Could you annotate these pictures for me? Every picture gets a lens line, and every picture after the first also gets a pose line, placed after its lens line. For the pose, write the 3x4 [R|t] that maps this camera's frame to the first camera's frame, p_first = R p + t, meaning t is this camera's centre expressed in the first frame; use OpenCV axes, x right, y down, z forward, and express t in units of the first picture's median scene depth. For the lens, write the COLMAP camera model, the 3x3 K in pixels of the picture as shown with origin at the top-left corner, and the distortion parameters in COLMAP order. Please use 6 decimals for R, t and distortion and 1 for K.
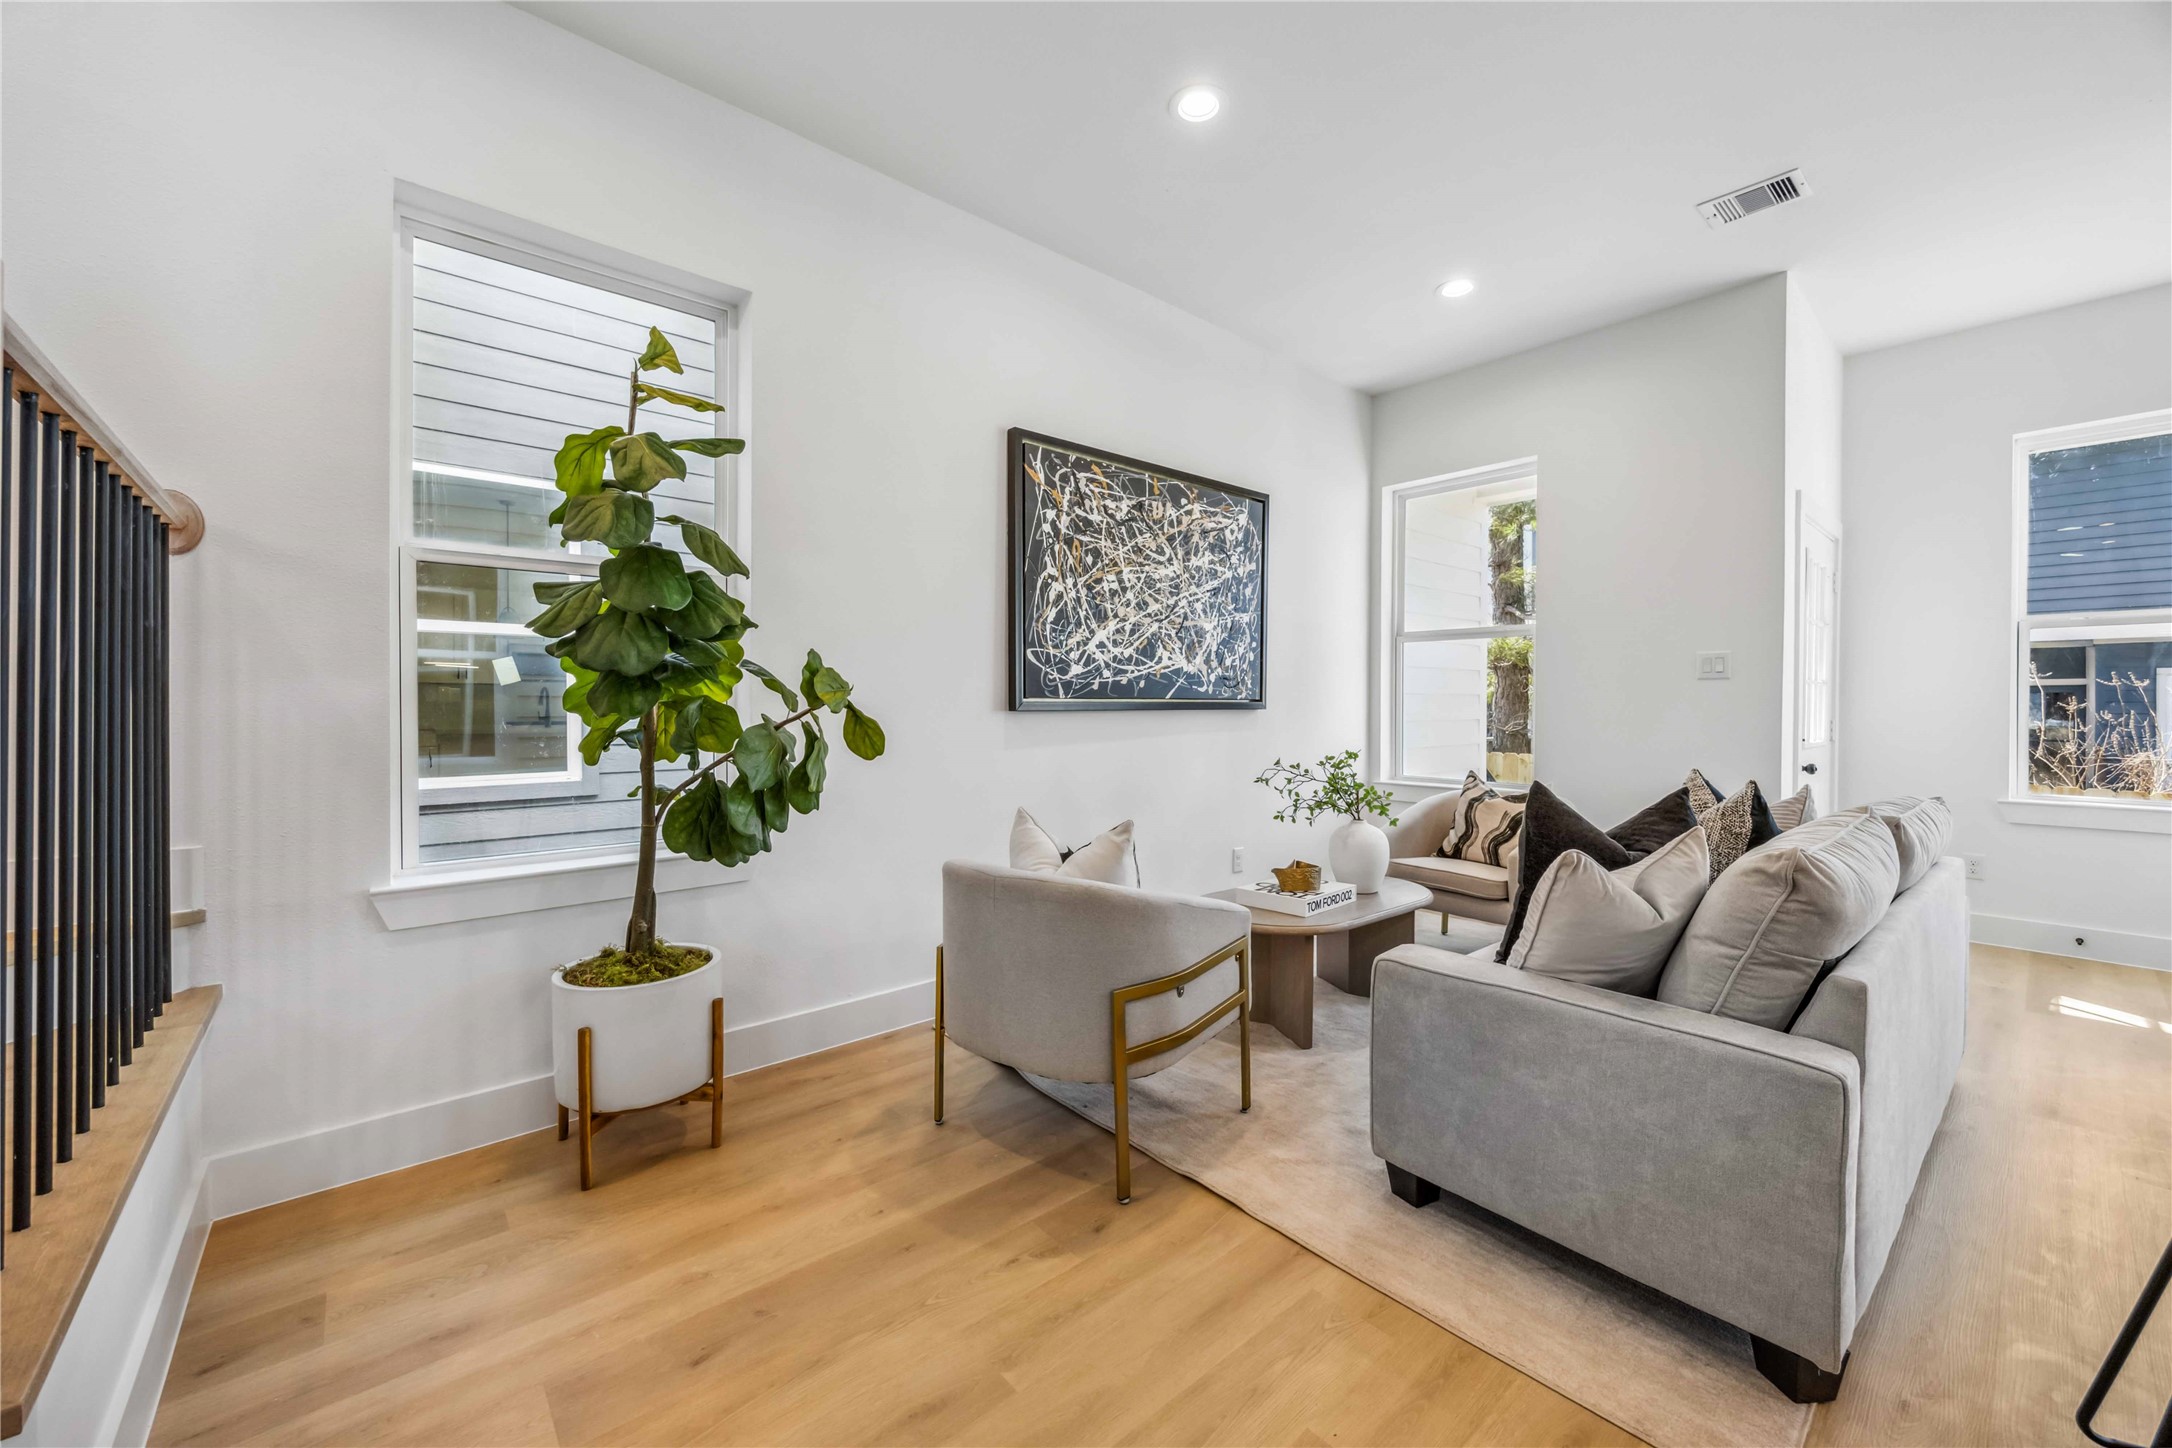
lens RADIAL K [[826.3, 0, 1083.1], [0, 826.3, 713.4], [0, 0, 1]] dist [-0.001830, -0.000132]
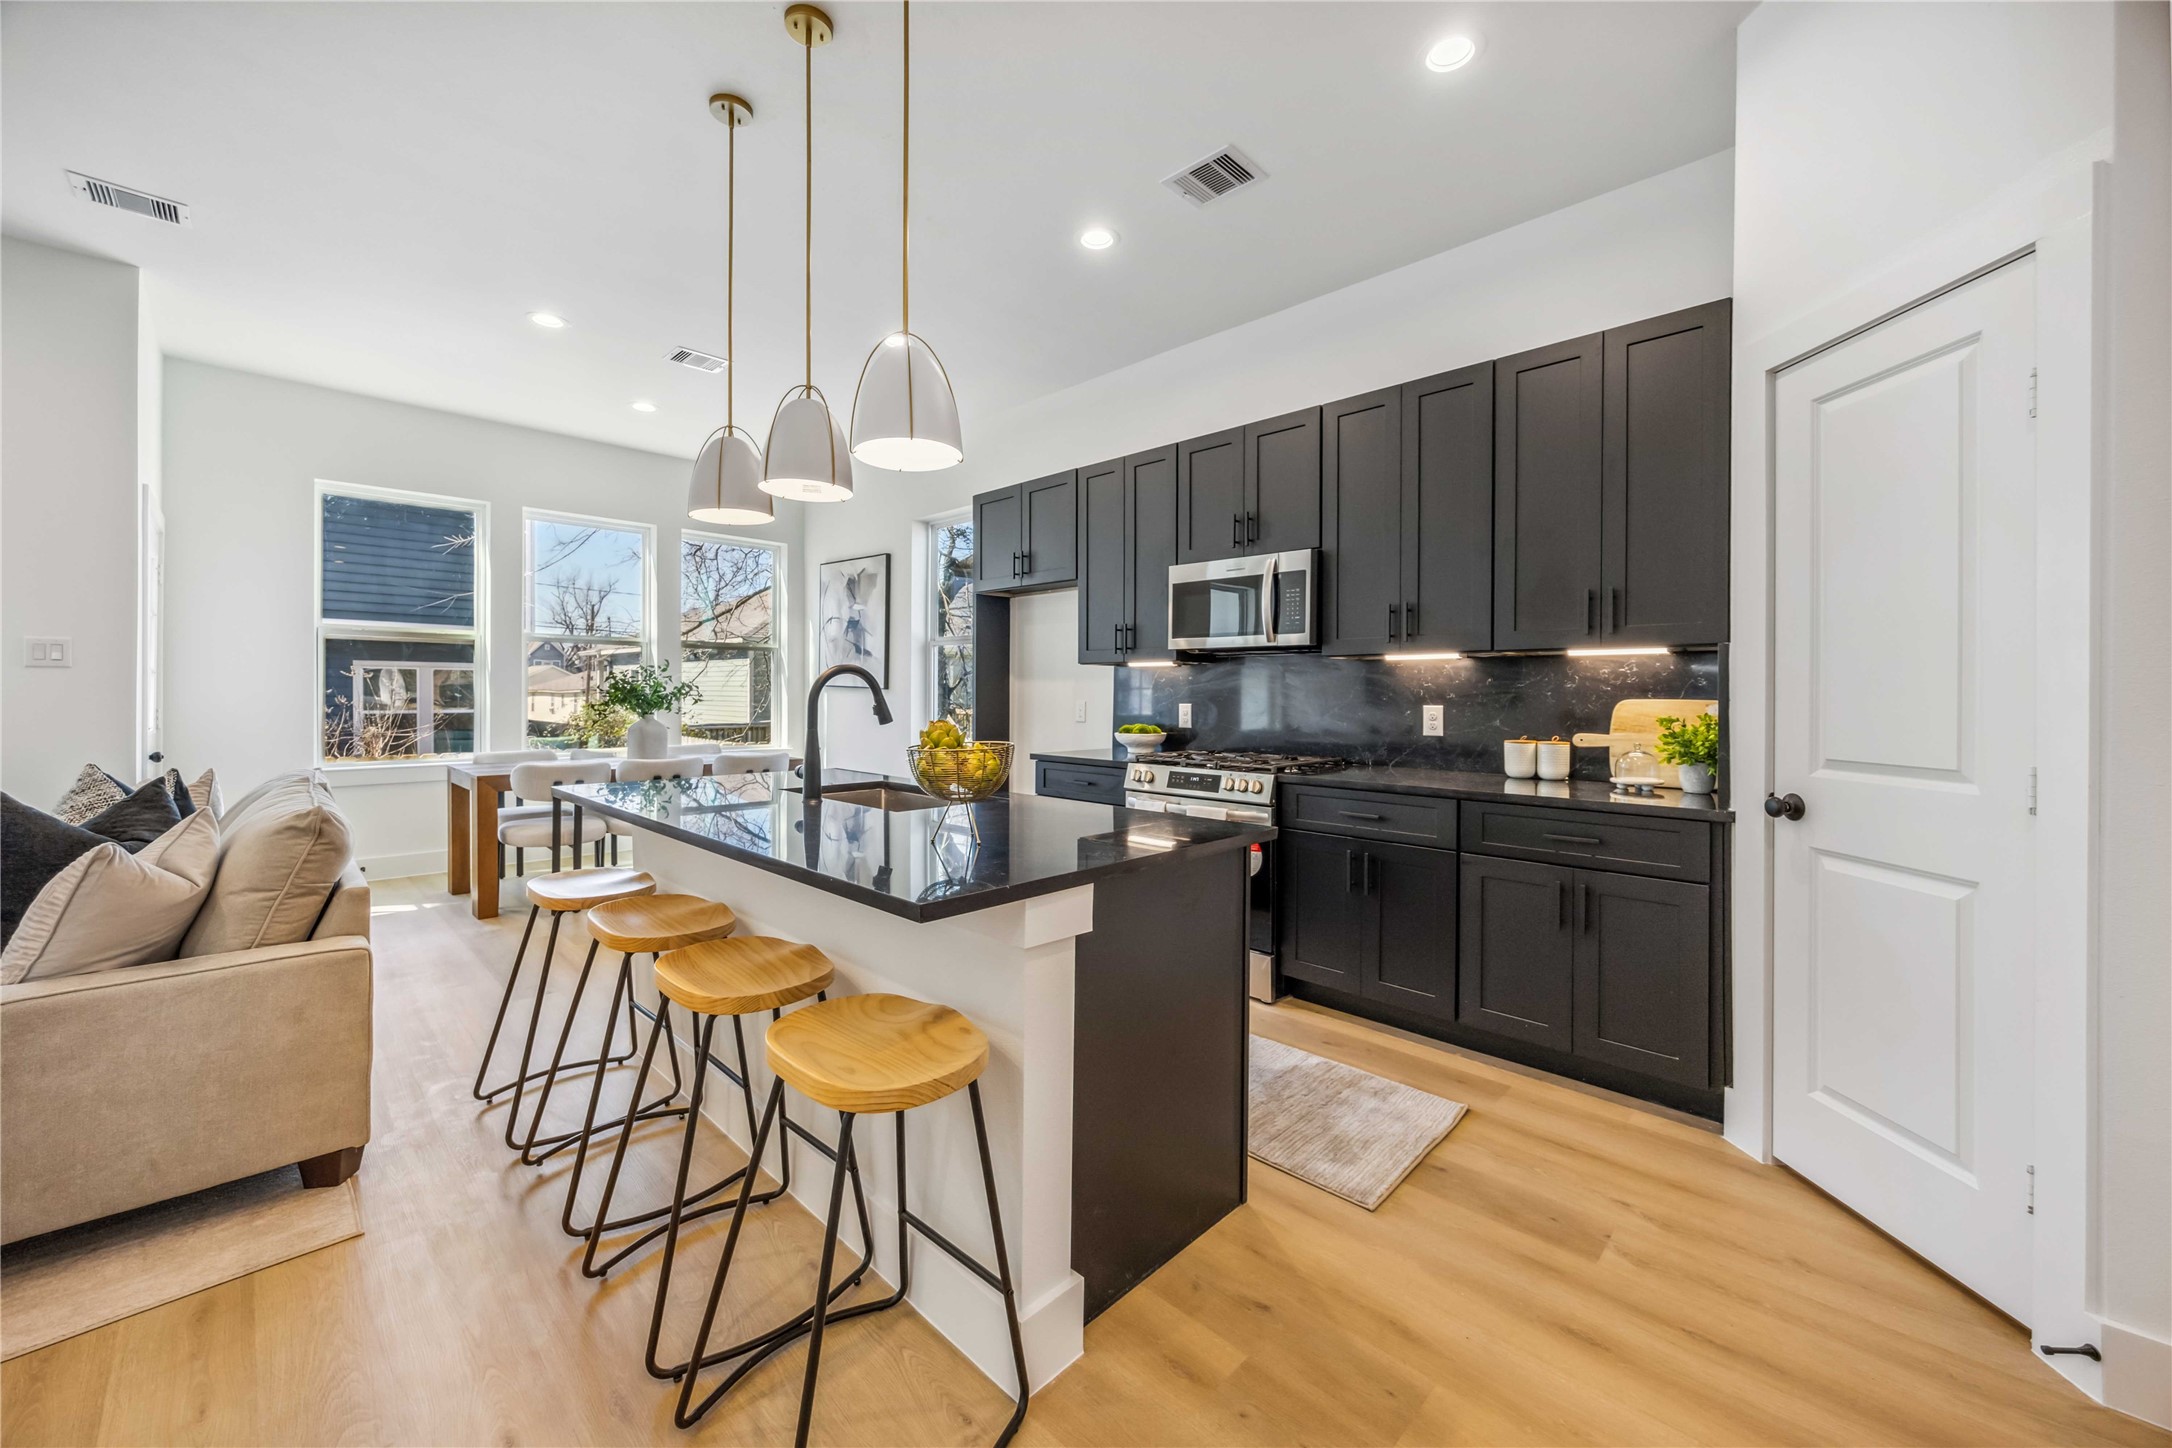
lens RADIAL K [[829.3, 0, 1089.6], [0, 829.3, 695.4], [0, 0, 1]] dist [-0.001099, -0.000076]
pose [[-0.087612, -0.004560, 0.996144, -0.567569], [0.003807, 0.999981, 0.004913, -0.023397], [-0.996147, 0.004222, -0.087593, -0.157781]]
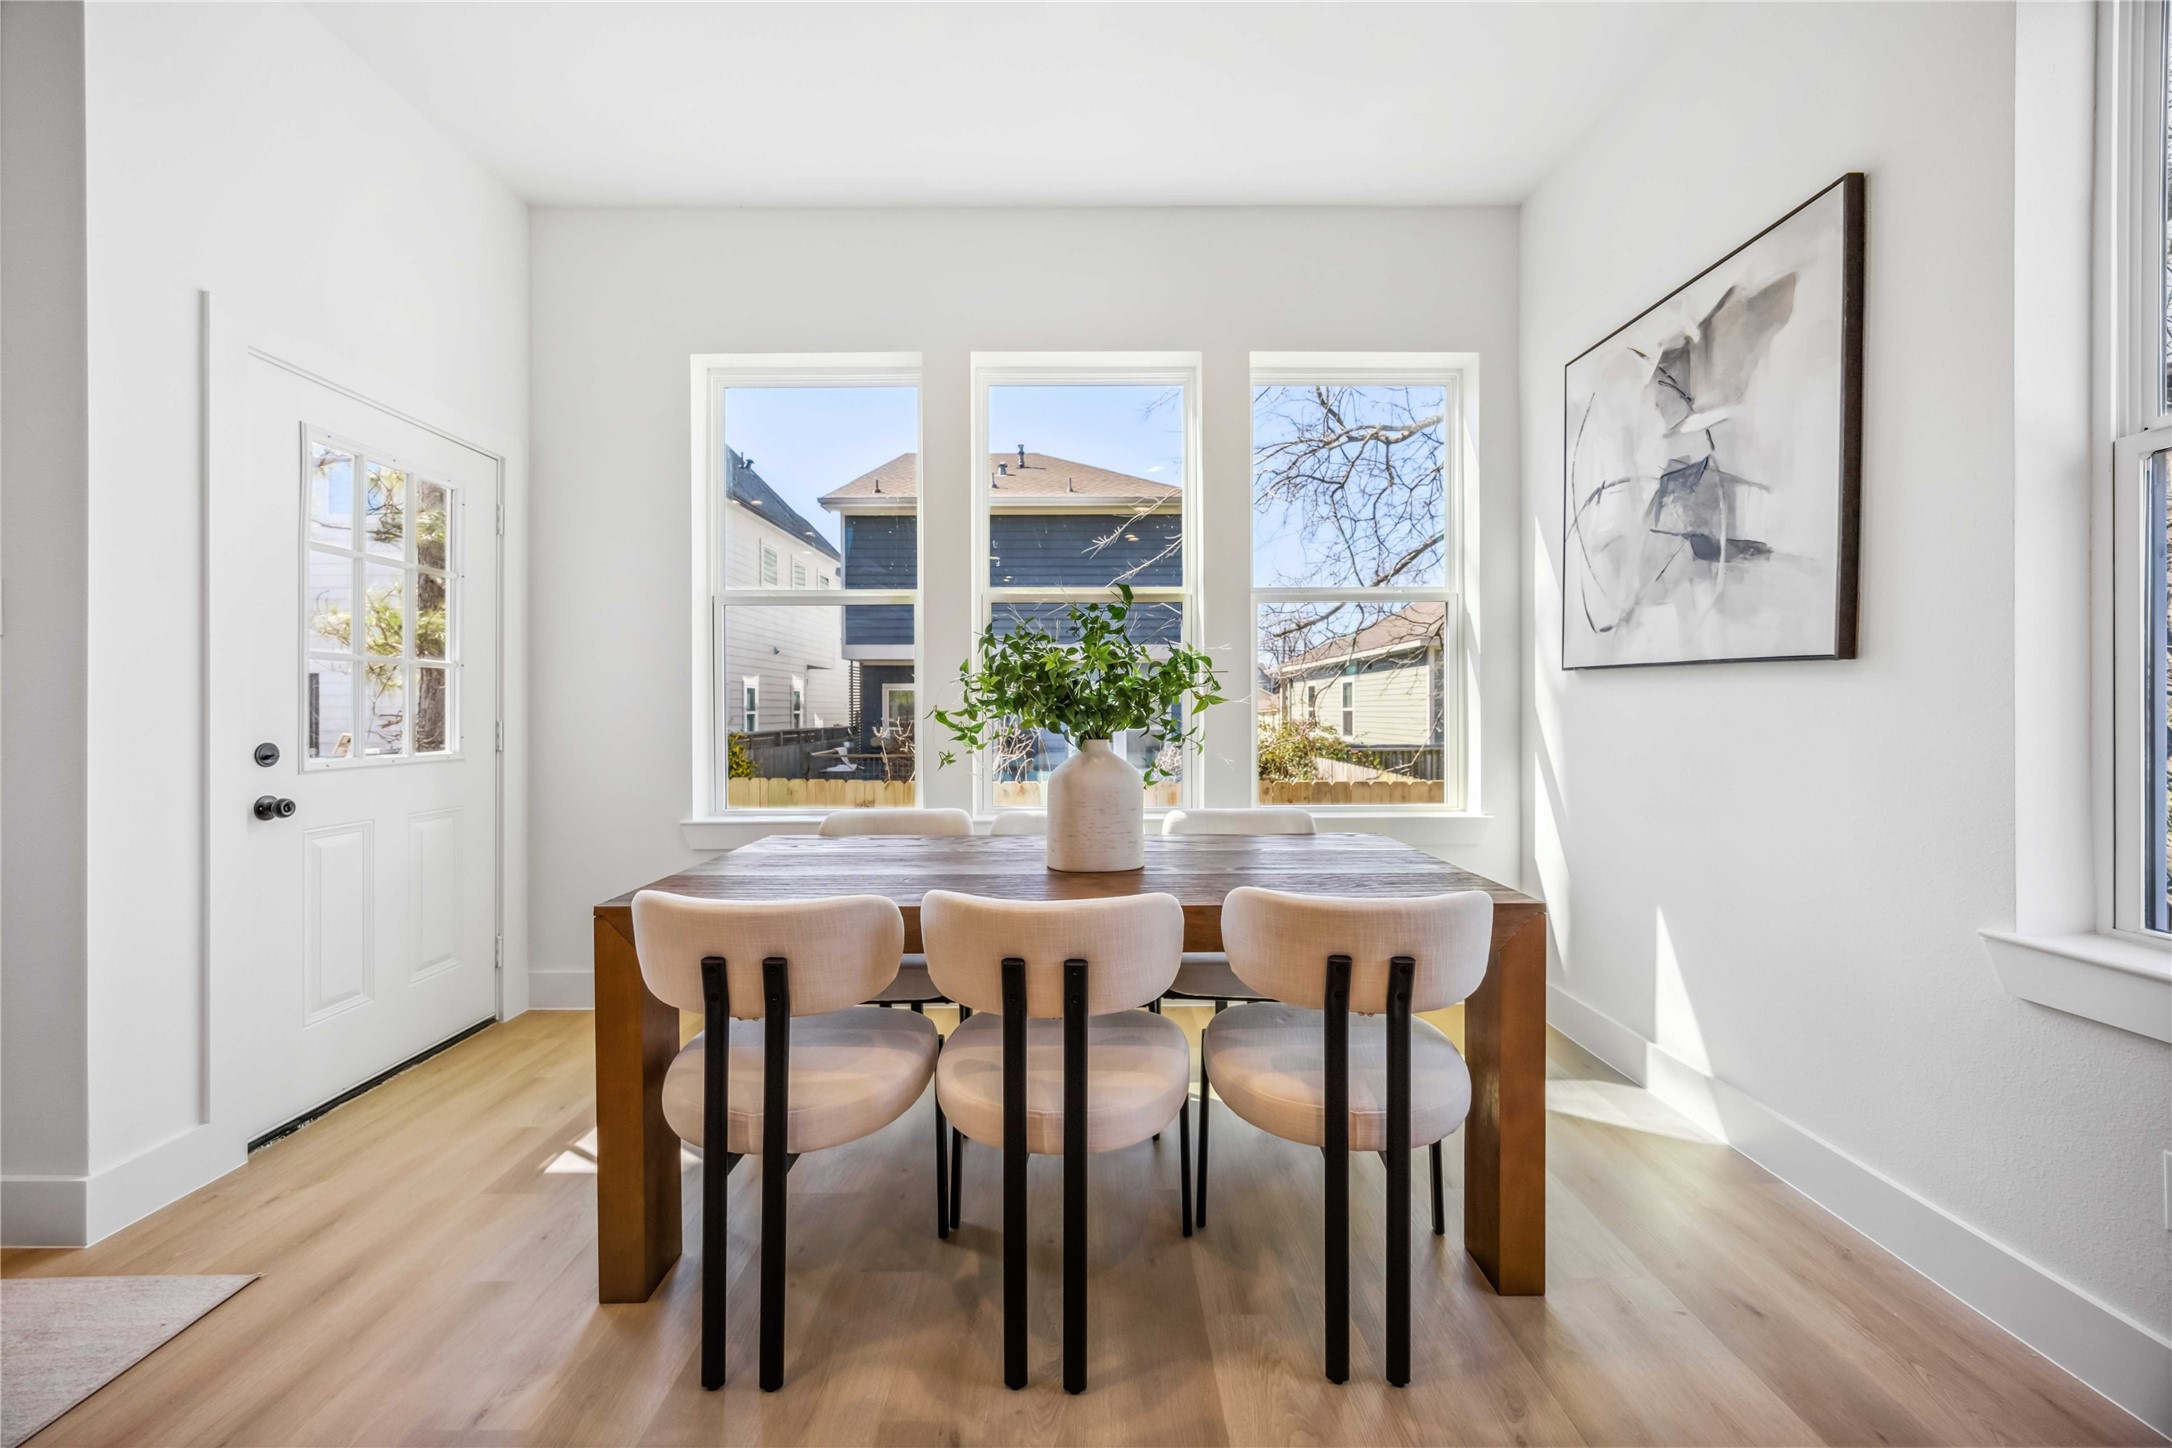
lens RADIAL K [[826.3, 0, 1083.1], [0, 826.3, 713.4], [0, 0, 1]] dist [-0.001830, -0.000132]
pose [[0.650251, -0.006456, 0.759692, 0.557131], [0.013193, 0.999909, -0.002795, -0.000908], [-0.759605, 0.011840, 0.650277, 0.148150]]
